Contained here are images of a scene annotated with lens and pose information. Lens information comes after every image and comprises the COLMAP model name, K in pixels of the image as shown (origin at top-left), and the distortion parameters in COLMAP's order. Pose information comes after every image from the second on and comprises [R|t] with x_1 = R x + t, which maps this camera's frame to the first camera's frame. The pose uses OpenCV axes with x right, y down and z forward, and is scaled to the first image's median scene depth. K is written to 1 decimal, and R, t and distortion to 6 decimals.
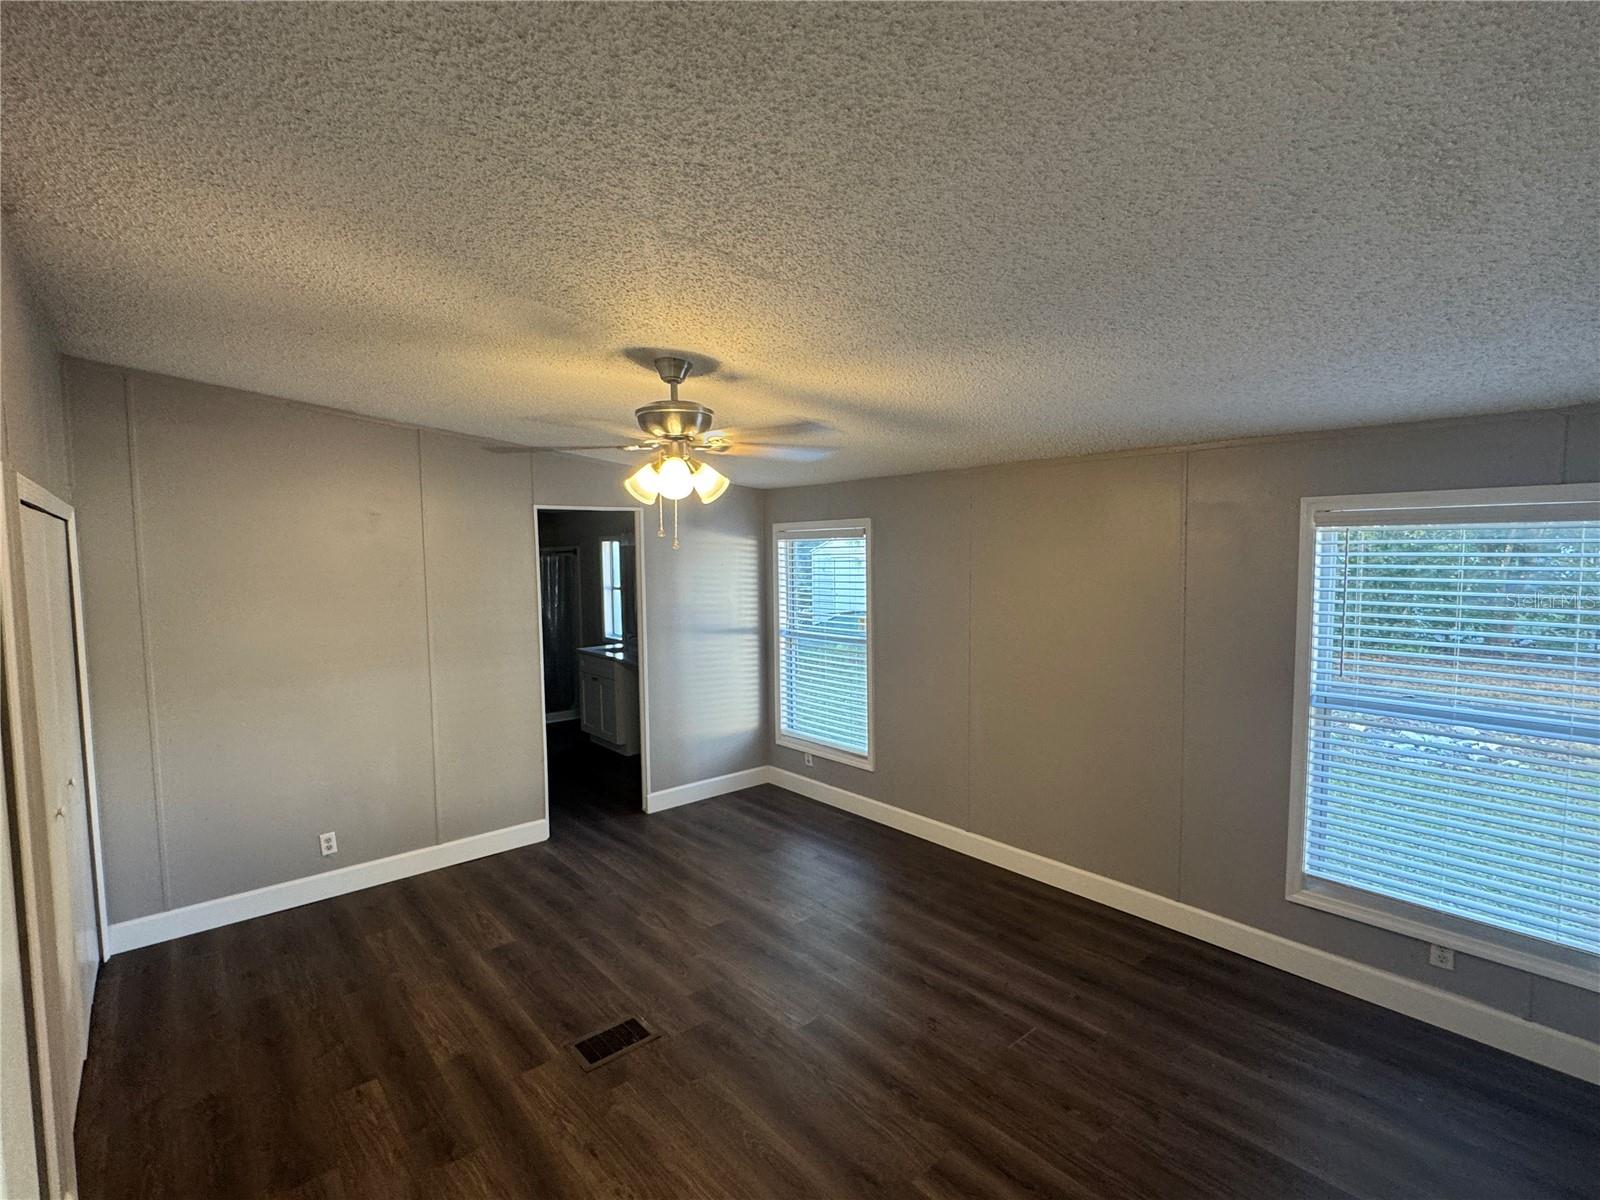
lens RADIAL K [[765.6, 0, 795.8], [0, 765.6, 600.4], [0, 0, 1]] dist [-0.000529, 0.001794]
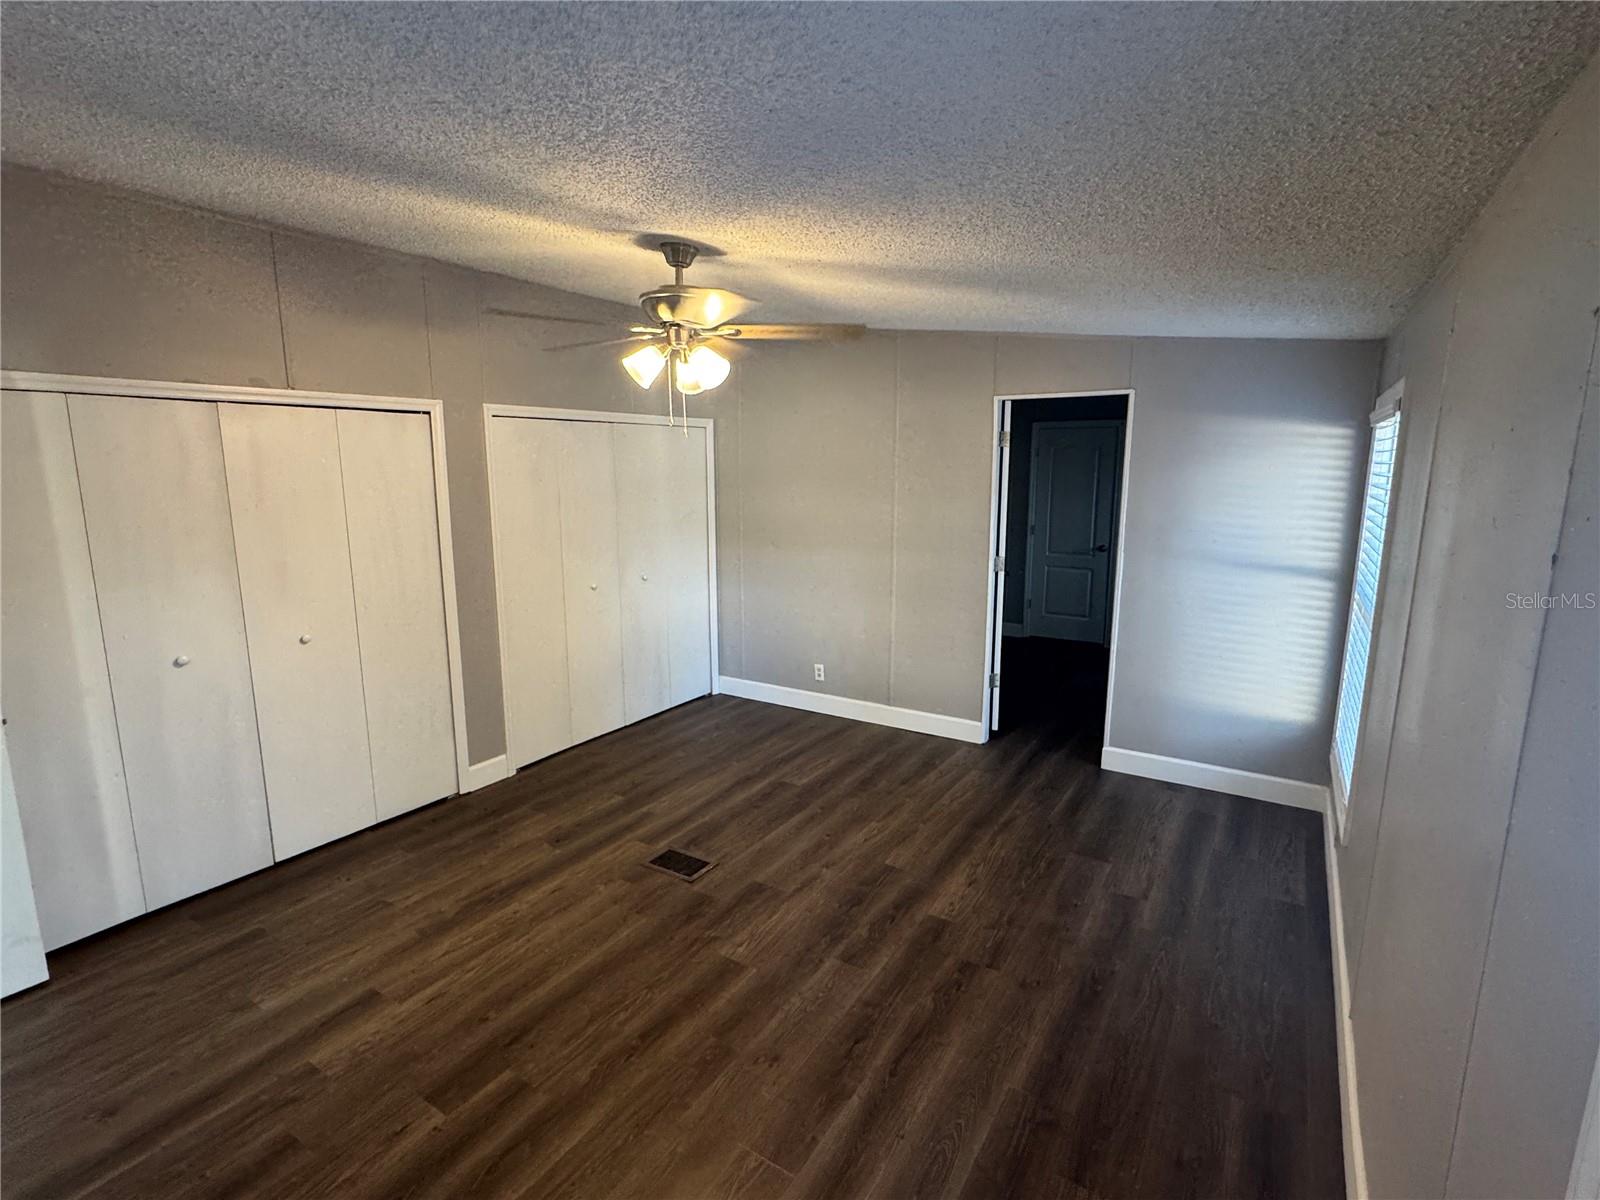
lens RADIAL K [[765.6, 0, 795.8], [0, 765.6, 600.4], [0, 0, 1]] dist [-0.000529, 0.001794]
pose [[0.296982, 0.183624, -0.937061, 0.655131], [-0.066104, 0.982935, 0.171664, -0.030276], [0.952592, 0.010962, 0.304053, 0.622295]]
